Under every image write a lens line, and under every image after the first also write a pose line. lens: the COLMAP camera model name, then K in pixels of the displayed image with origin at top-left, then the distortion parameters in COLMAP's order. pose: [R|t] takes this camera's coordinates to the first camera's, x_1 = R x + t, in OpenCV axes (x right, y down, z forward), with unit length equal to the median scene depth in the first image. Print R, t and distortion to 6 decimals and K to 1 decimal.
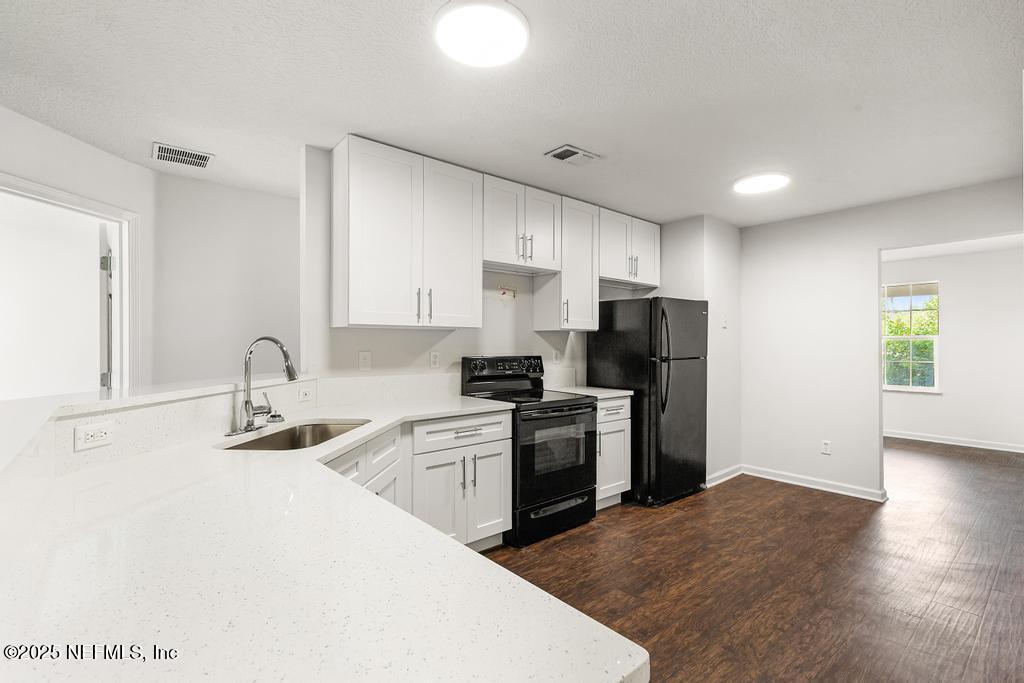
lens RADIAL K [[465.8, 0, 509.2], [0, 465.8, 342.5], [0, 0, 1]] dist [-0.002161, -0.000156]
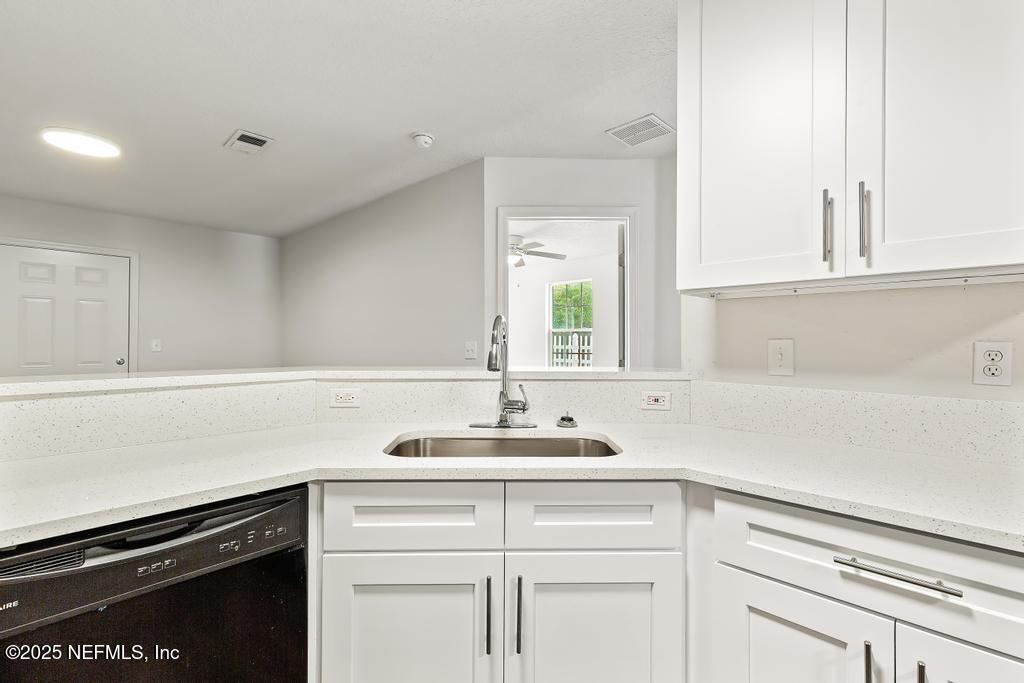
lens RADIAL K [[462.0, 0, 523.8], [0, 462.0, 341.7], [0, 0, 1]] dist [0.017092, 0.000082]
pose [[0.099023, 0.002354, -0.995082, 0.237526], [-0.000670, 0.999997, 0.002299, 0.024727], [0.995085, 0.000440, 0.099025, 0.774344]]
